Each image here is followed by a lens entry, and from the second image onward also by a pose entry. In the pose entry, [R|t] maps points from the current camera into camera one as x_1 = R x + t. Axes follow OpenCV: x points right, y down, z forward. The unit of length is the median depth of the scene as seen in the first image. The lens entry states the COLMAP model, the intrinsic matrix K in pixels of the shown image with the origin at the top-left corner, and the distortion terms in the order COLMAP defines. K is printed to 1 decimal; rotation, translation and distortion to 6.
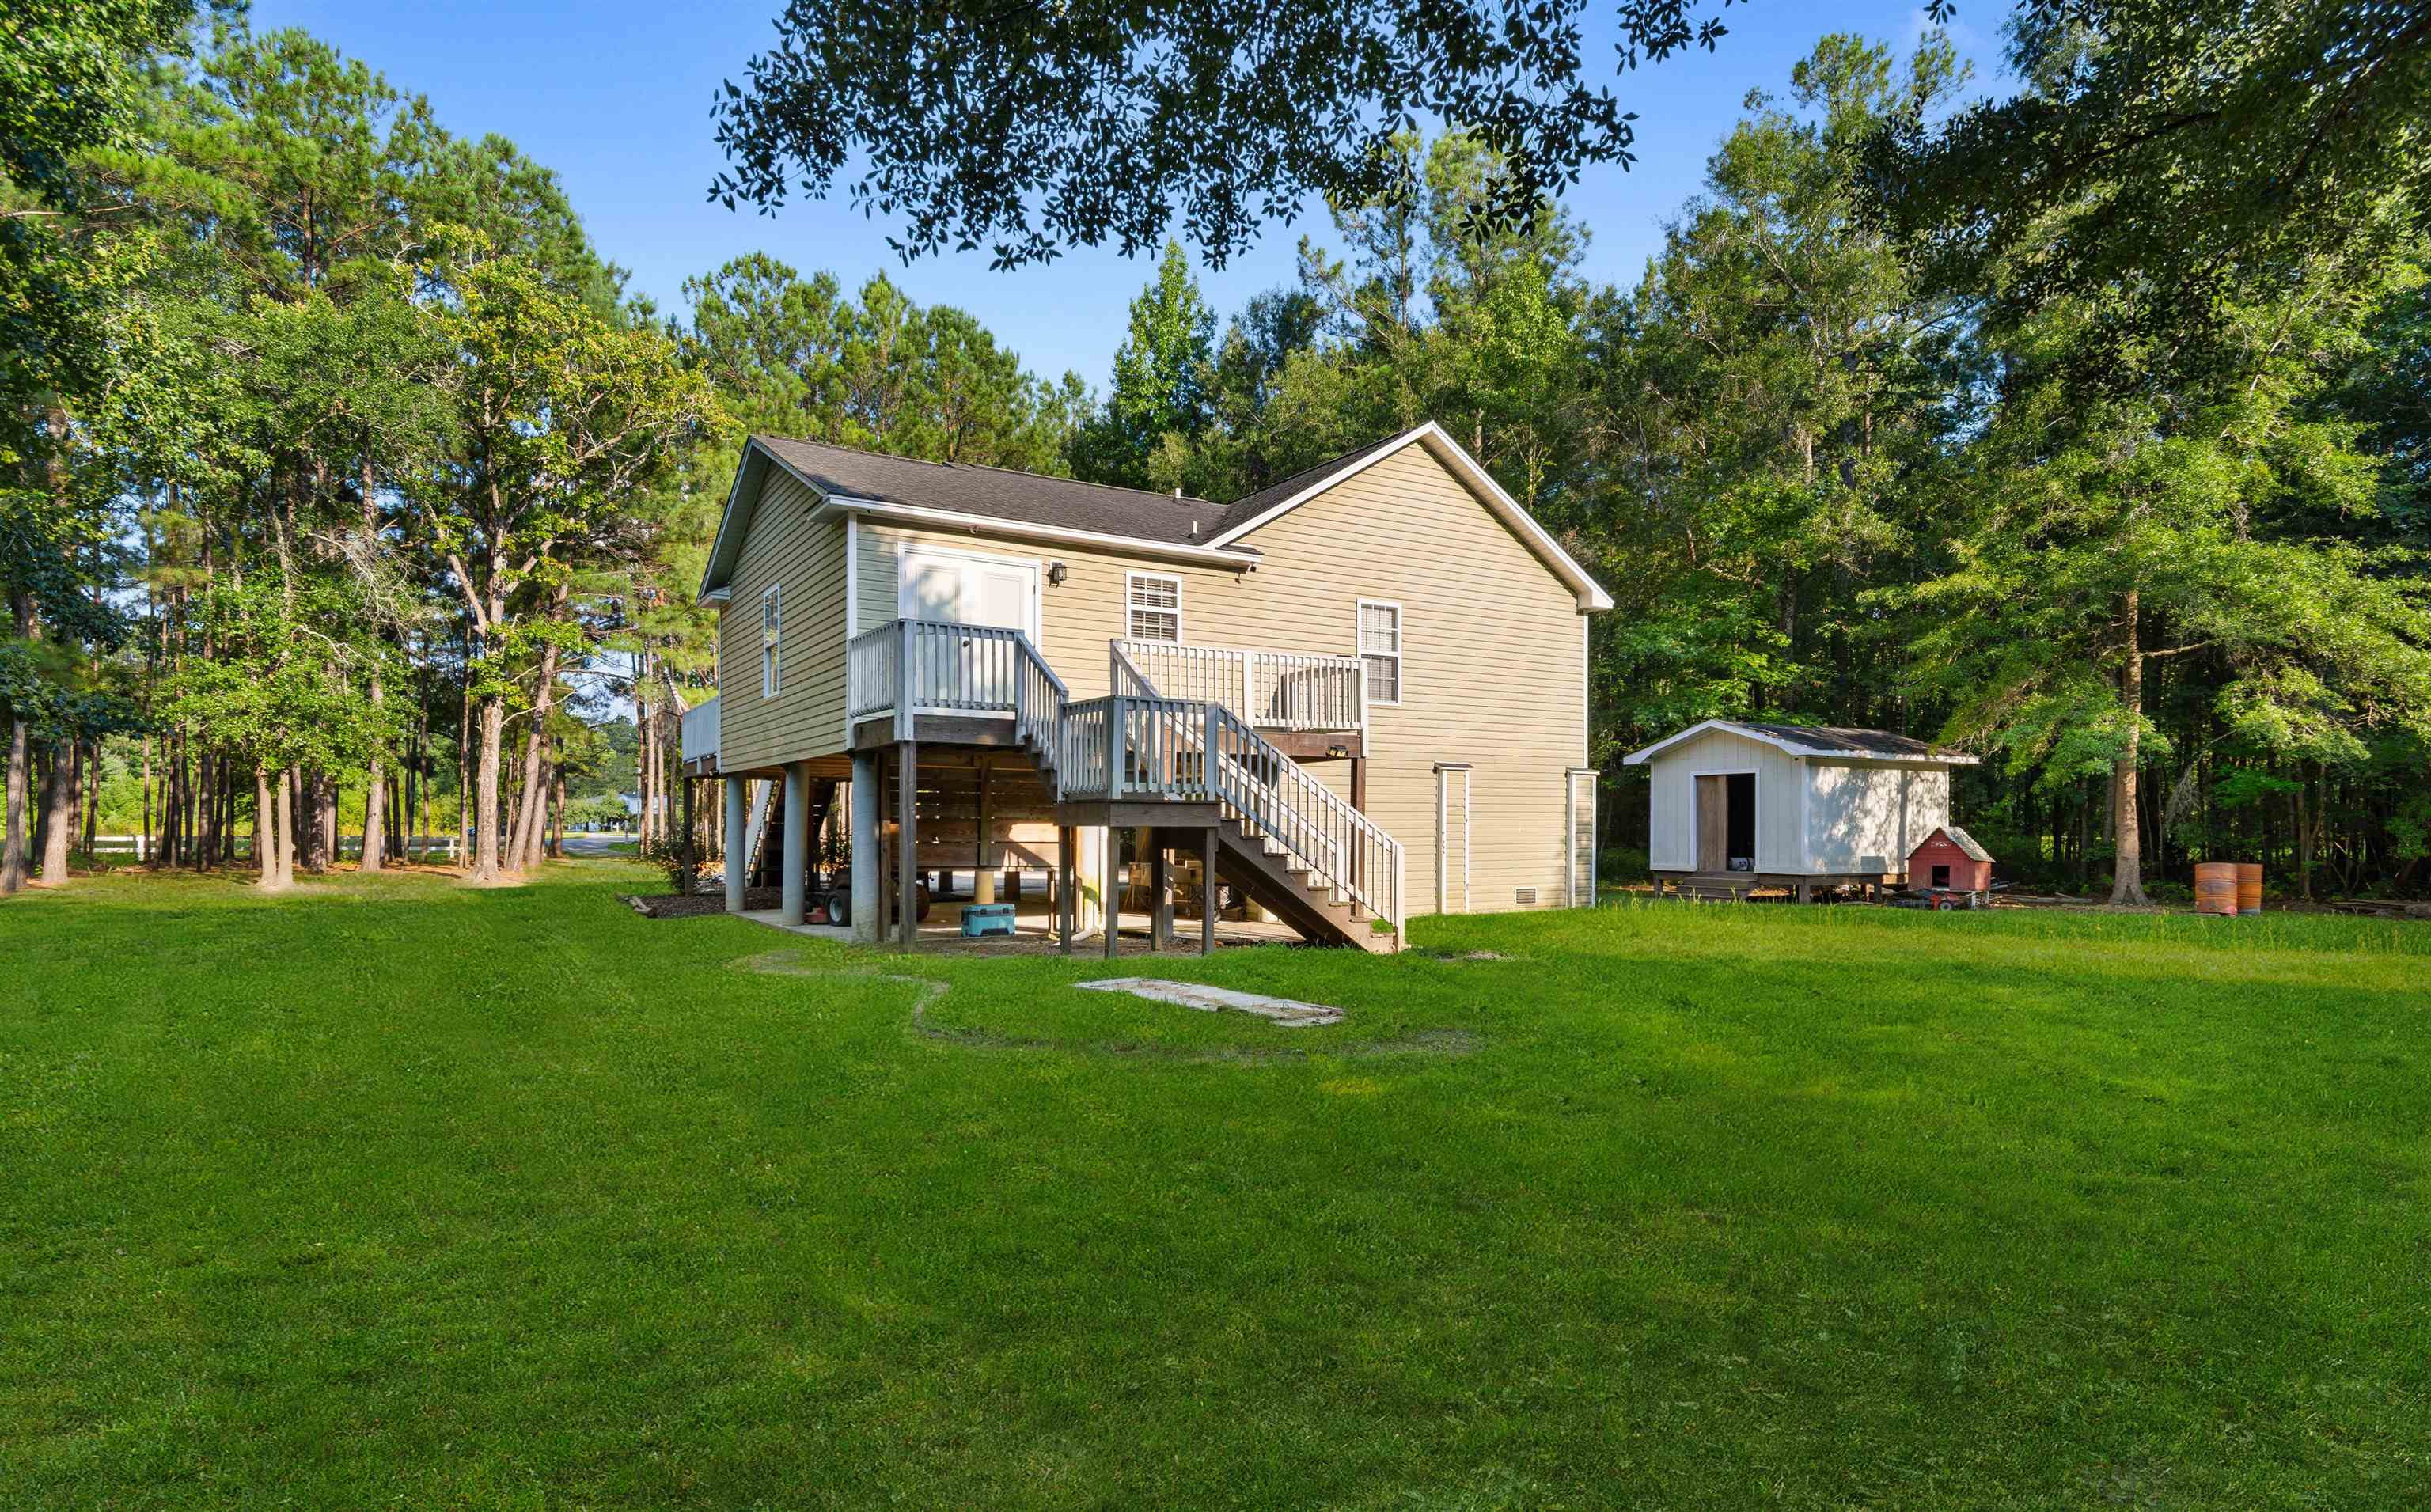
lens RADIAL K [[1278.1, 0, 1214.4], [0, 1278.1, 841.2], [0, 0, 1]] dist [0.002762, 0.000704]
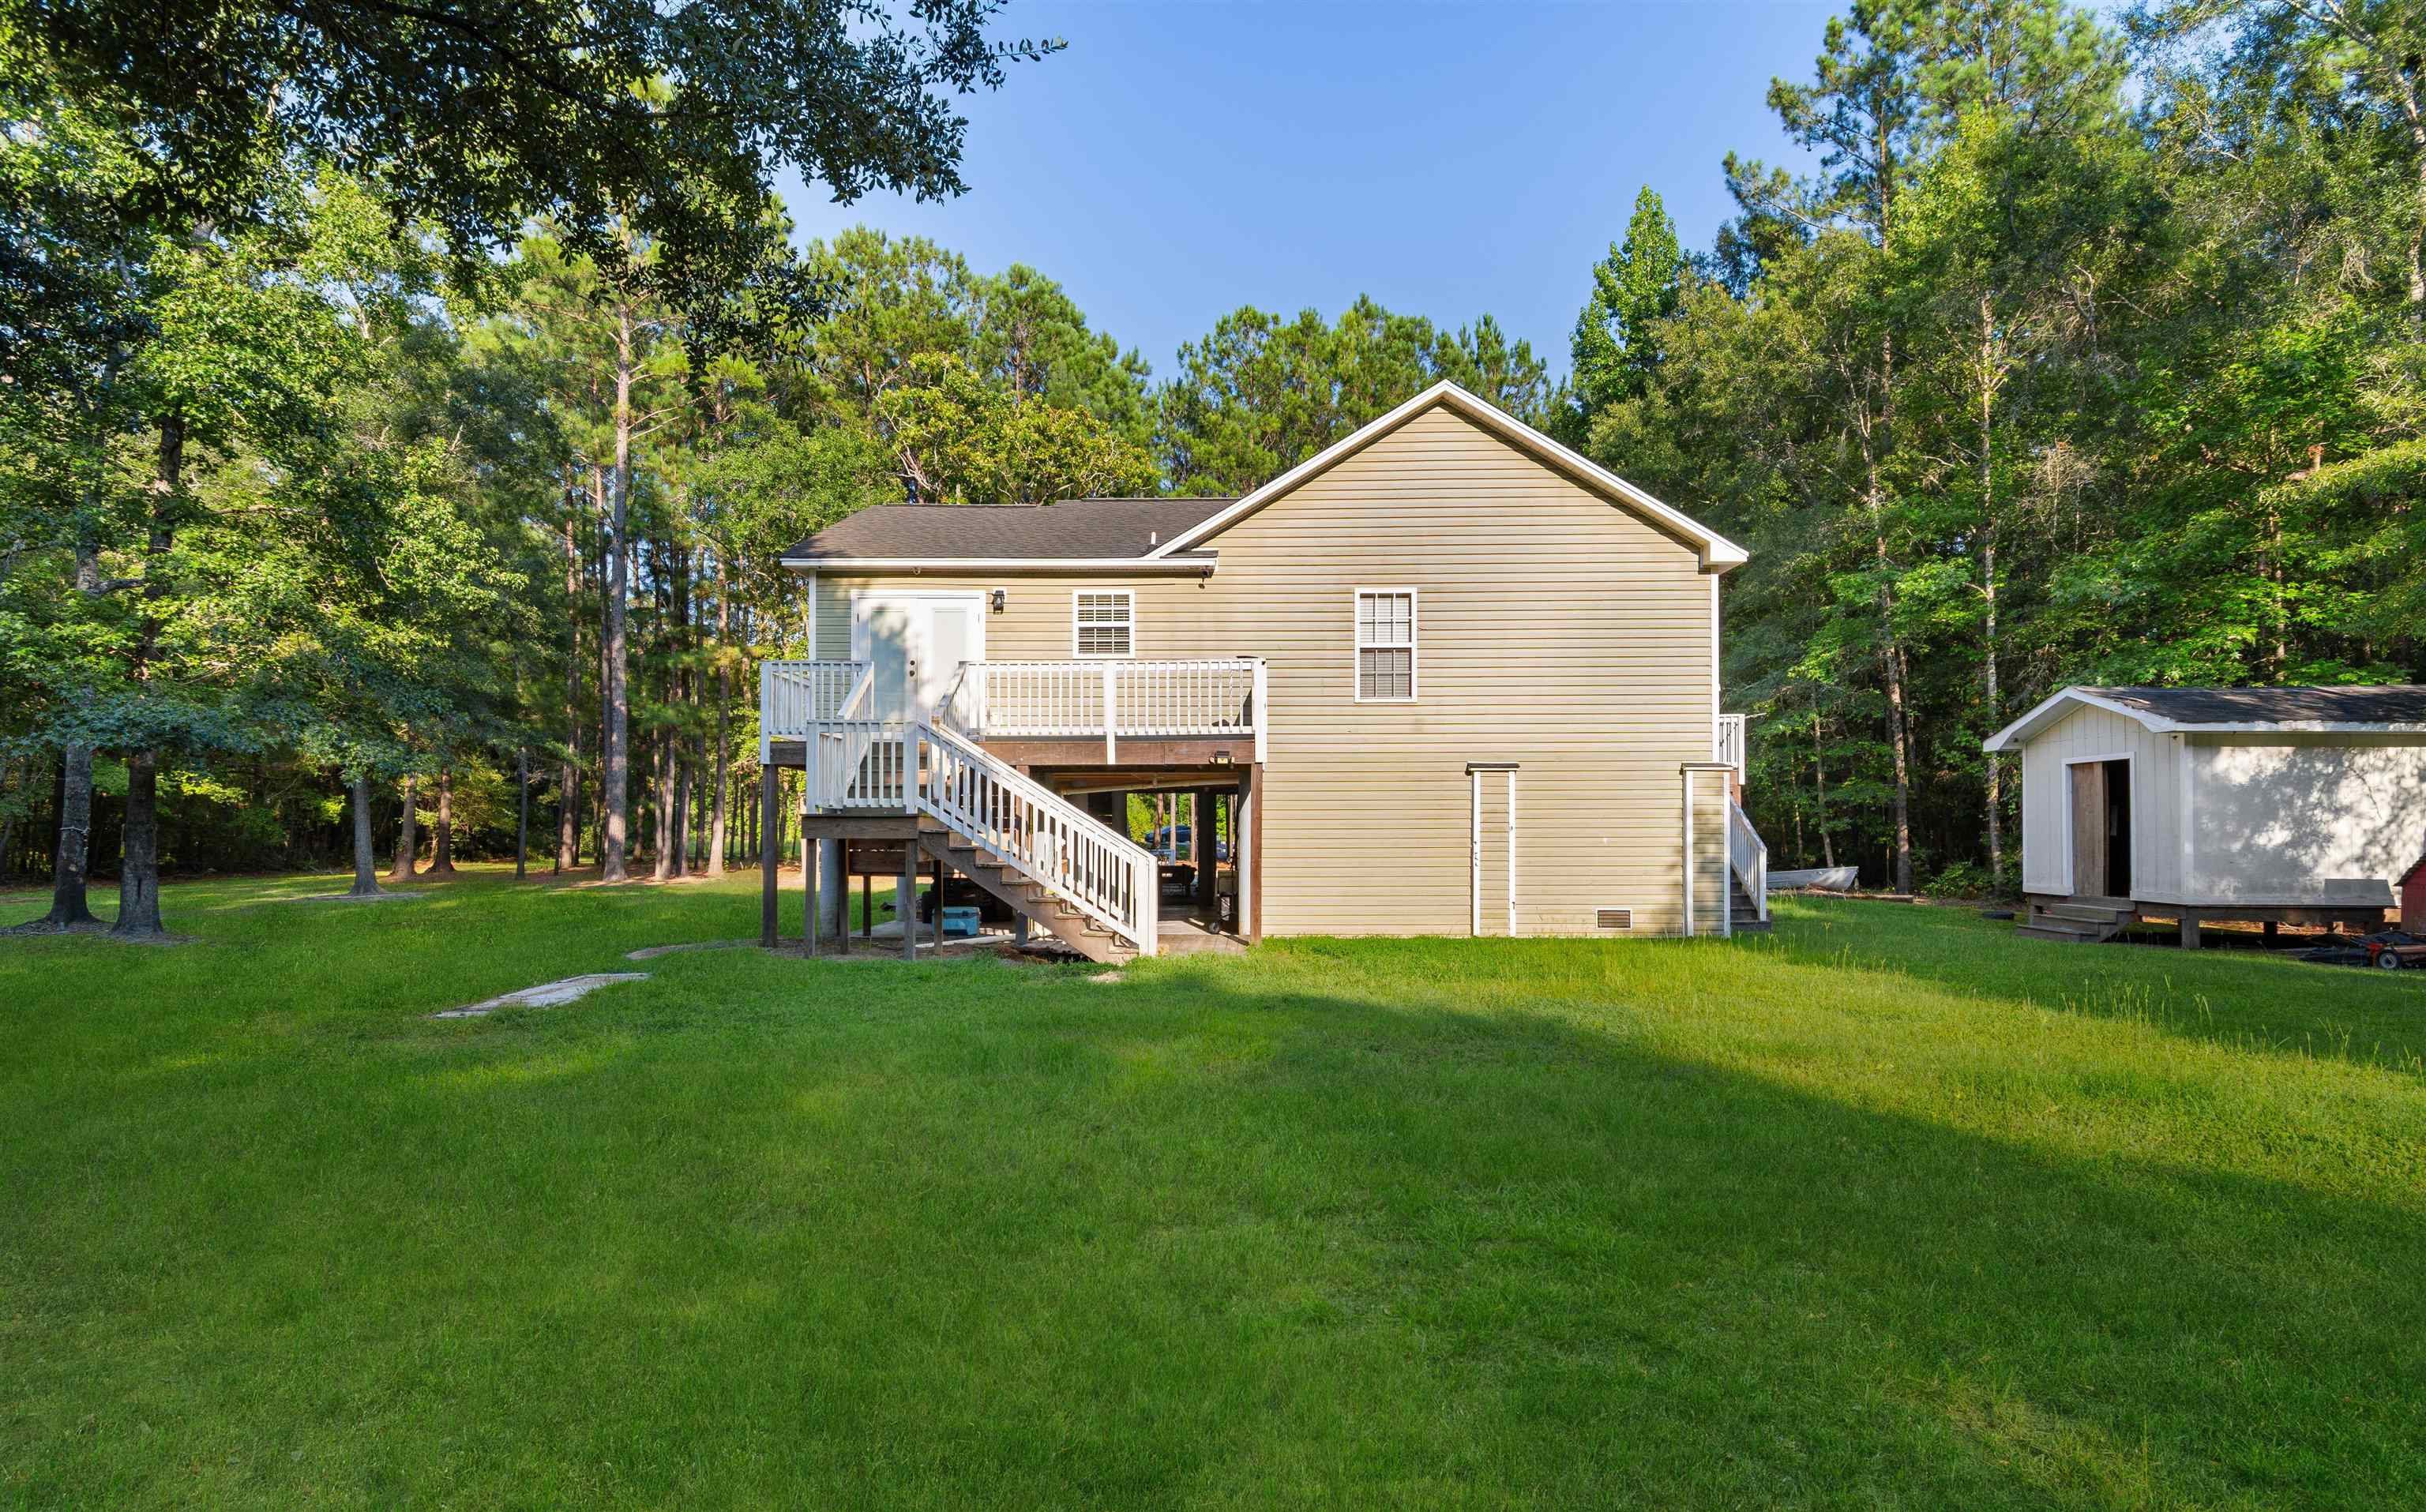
lens RADIAL K [[1298.3, 0, 1215.9], [0, 1298.3, 820.0], [0, 0, 1]] dist [0.002315, 0.000461]
pose [[0.837471, -0.009231, -0.546404, 0.511067], [-0.002381, 0.999786, -0.020540, -0.003565], [0.546477, 0.018503, 0.837270, 0.158924]]
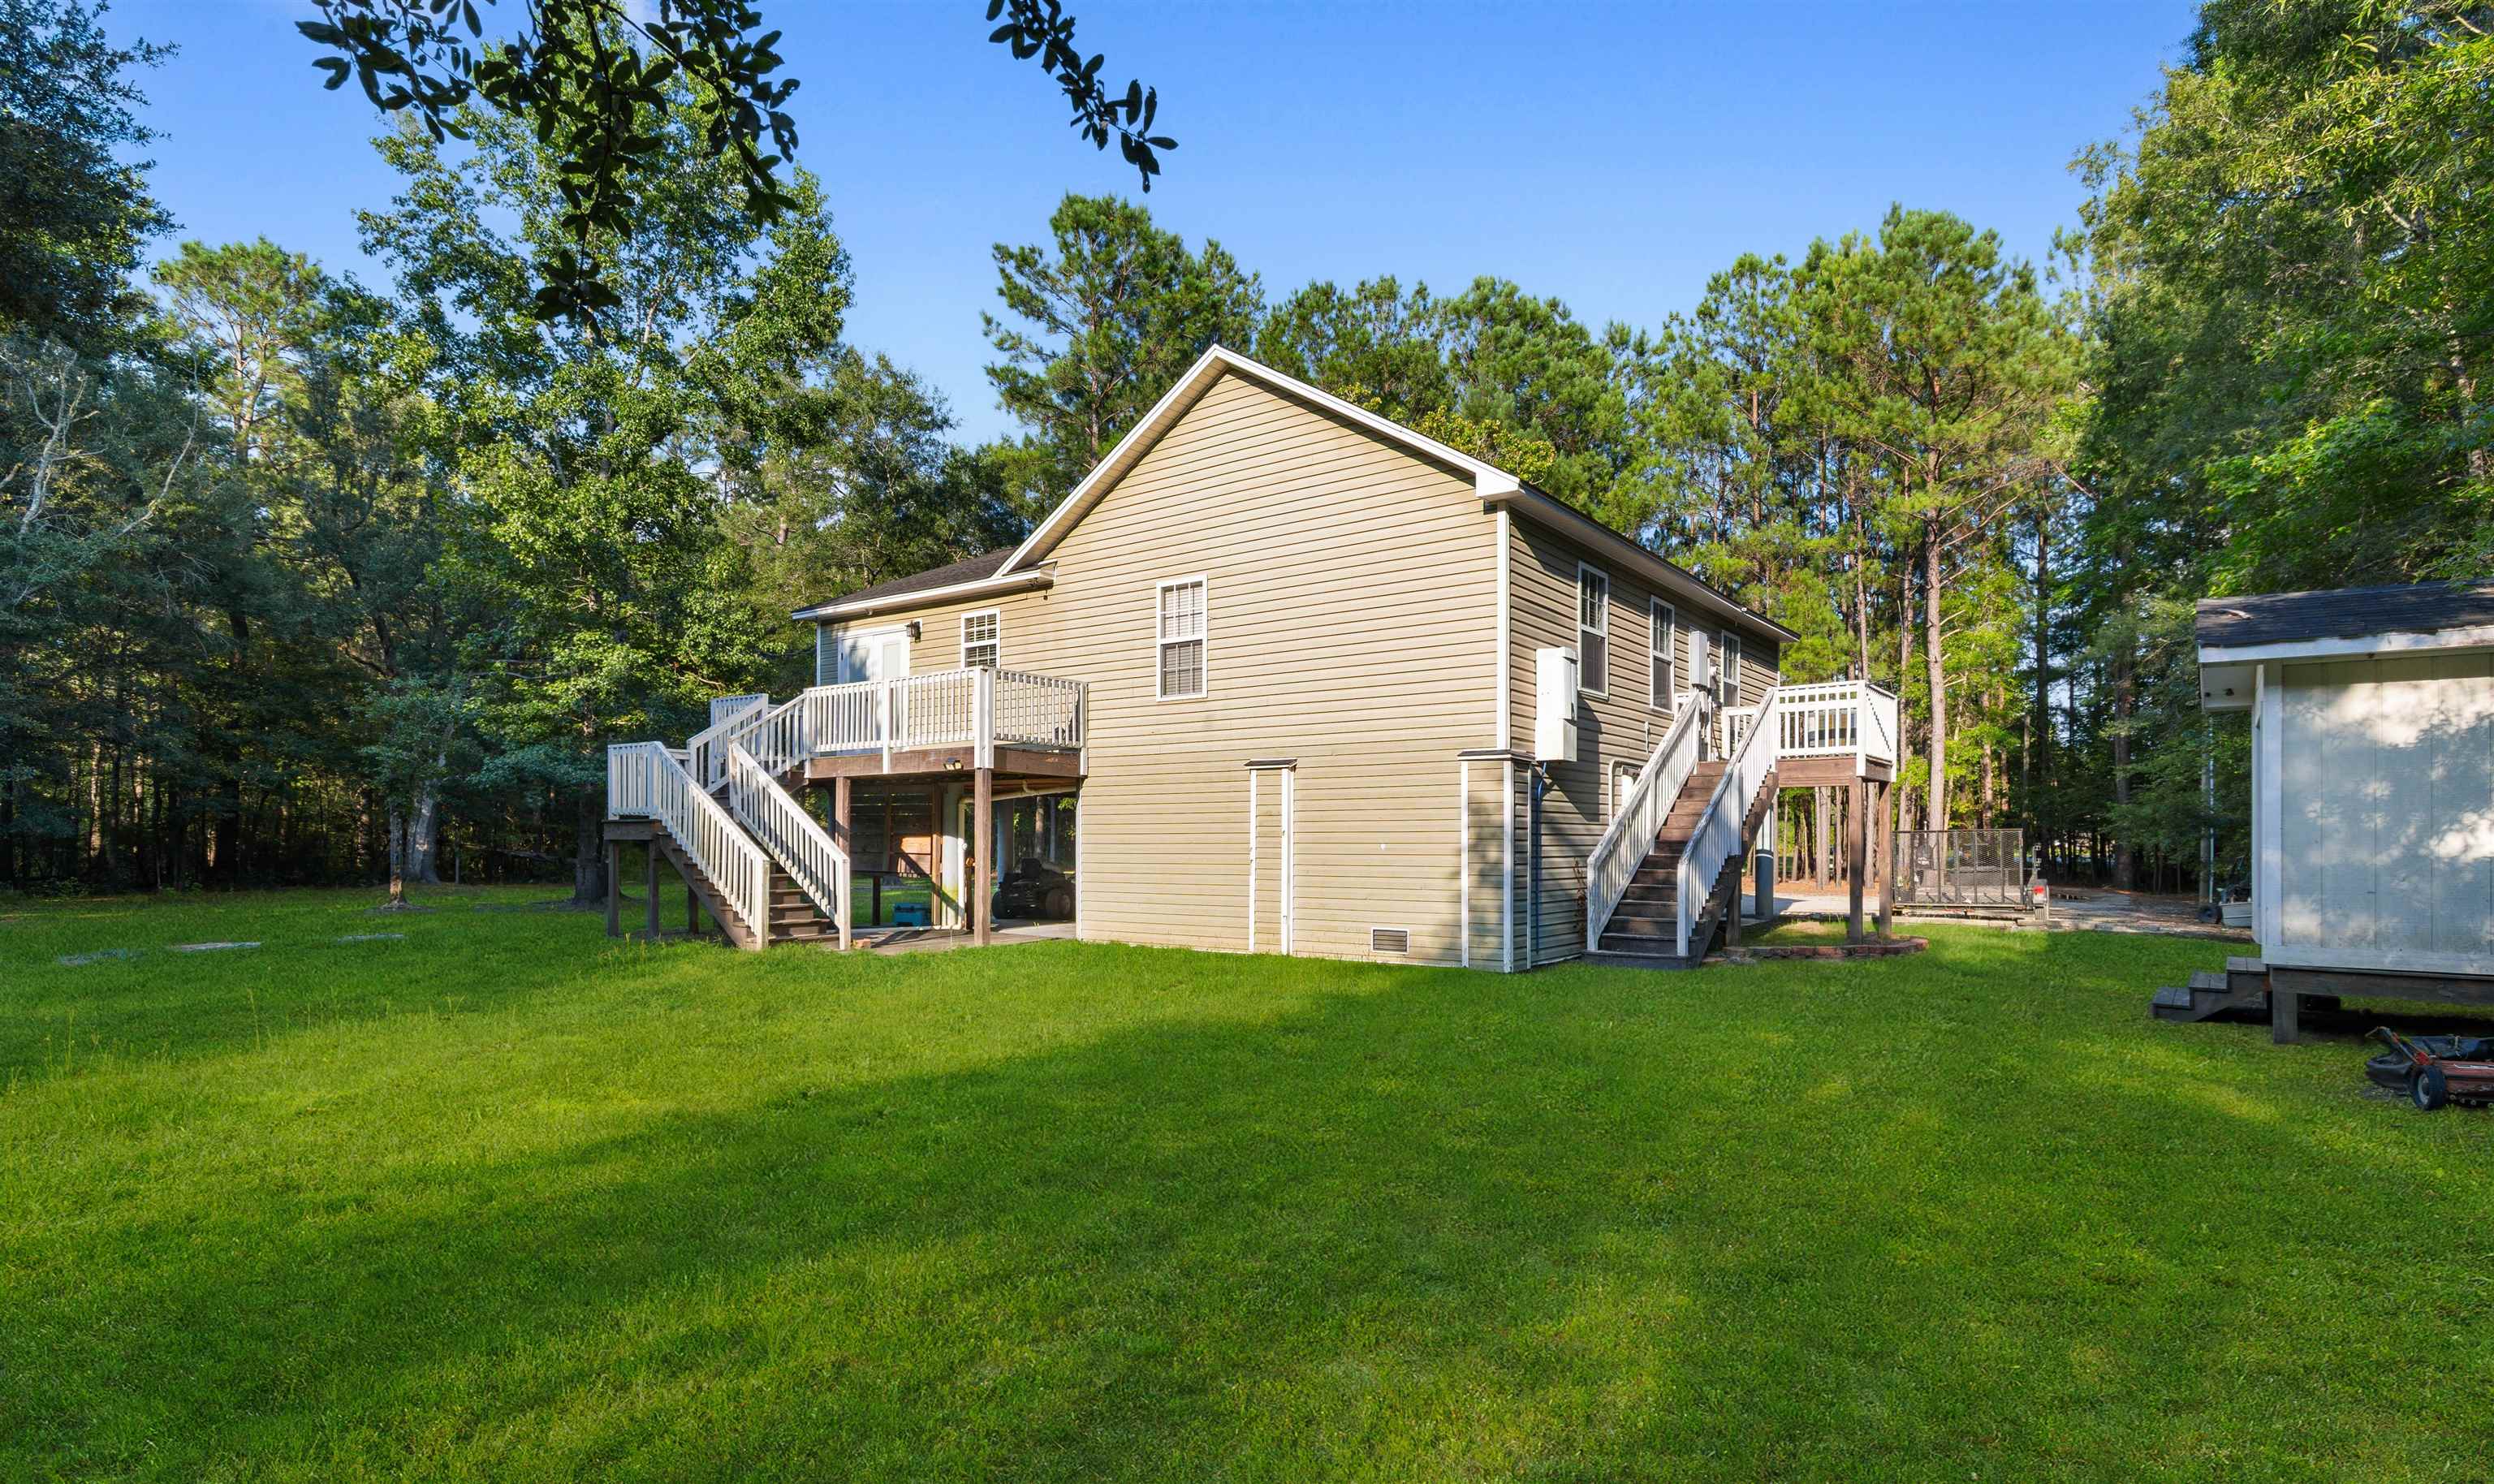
lens RADIAL K [[1281.8, 0, 1242.6], [0, 1281.8, 848.9], [0, 0, 1]] dist [0.001321, -0.000022]
pose [[0.379487, -0.007041, -0.925170, 0.901895], [-0.012888, 0.999834, -0.012896, 0.003402], [0.925107, 0.016818, 0.379333, 0.689110]]
